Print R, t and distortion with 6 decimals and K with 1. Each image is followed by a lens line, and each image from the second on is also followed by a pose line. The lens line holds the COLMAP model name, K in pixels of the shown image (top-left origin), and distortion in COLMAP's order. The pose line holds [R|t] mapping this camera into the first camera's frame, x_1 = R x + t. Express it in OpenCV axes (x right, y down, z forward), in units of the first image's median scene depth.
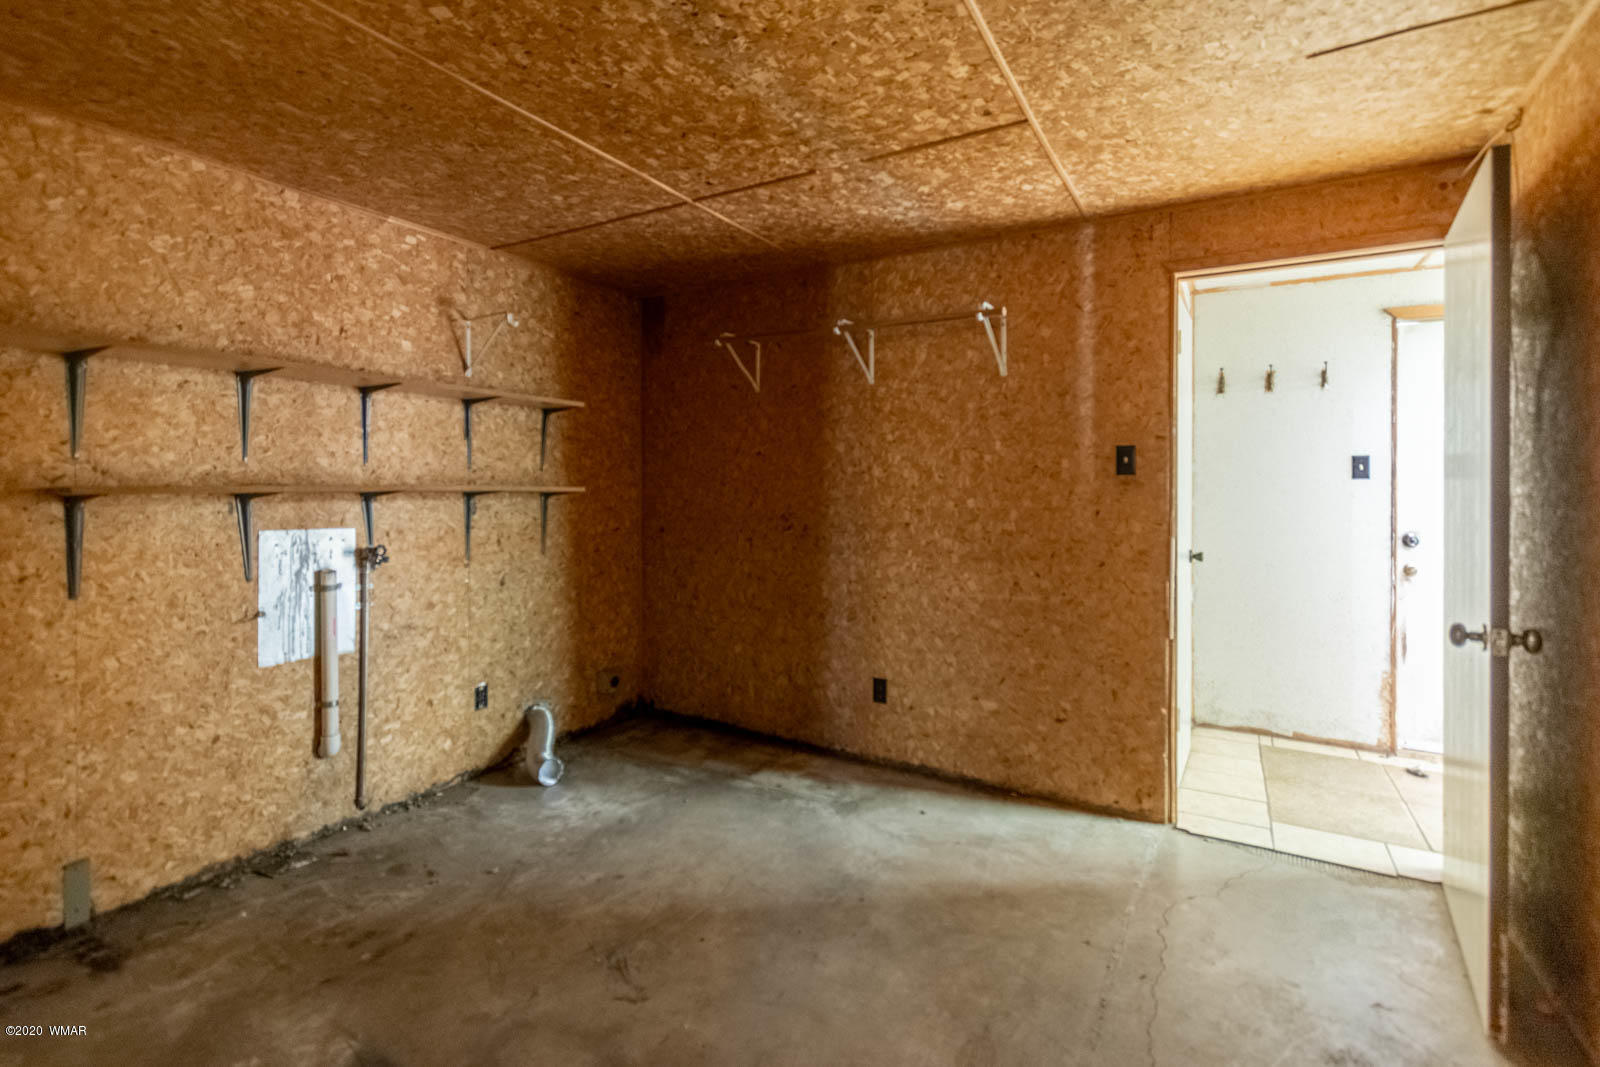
lens RADIAL K [[739.5, 0, 801.3], [0, 739.5, 472.4], [0, 0, 1]] dist [0.000928, -0.000037]
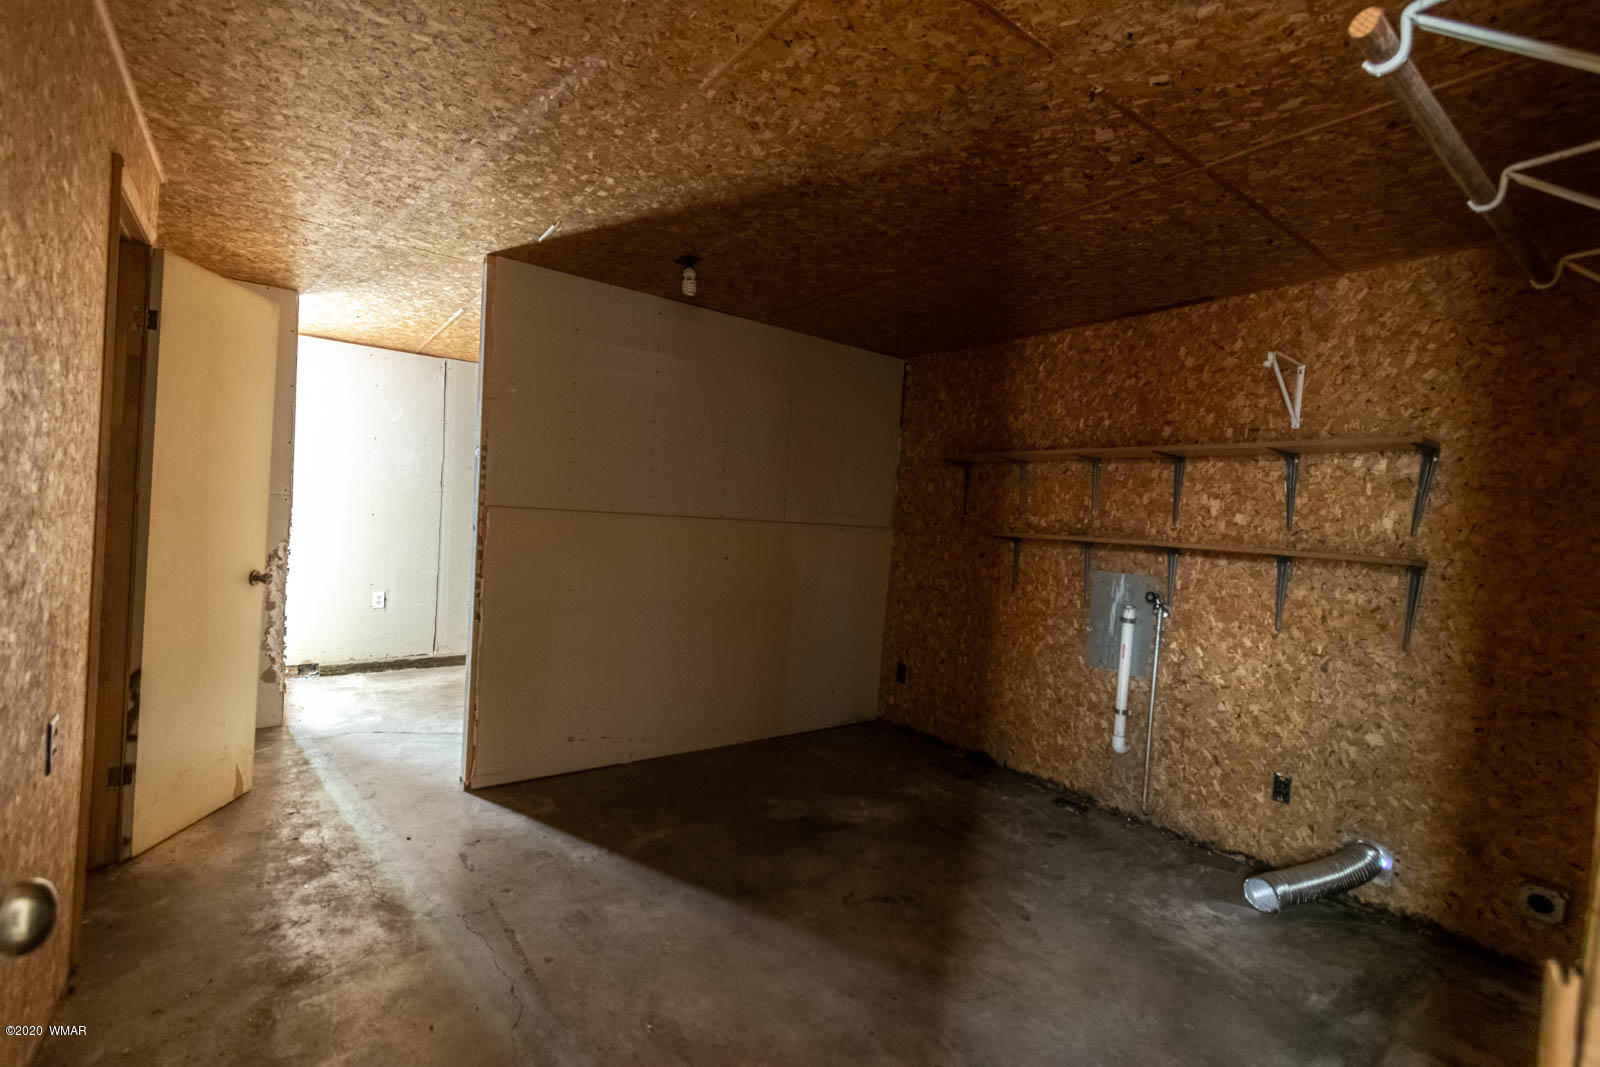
lens RADIAL K [[702.2, 0, 800.0], [0, 702.2, 533.5], [0, 0, 1]] dist [-0.000261, -0.000228]
pose [[-0.397714, -0.008480, -0.917470, 0.652653], [-0.044632, 0.998952, 0.010115, 0.018670], [0.916423, 0.044972, -0.397676, 0.912823]]
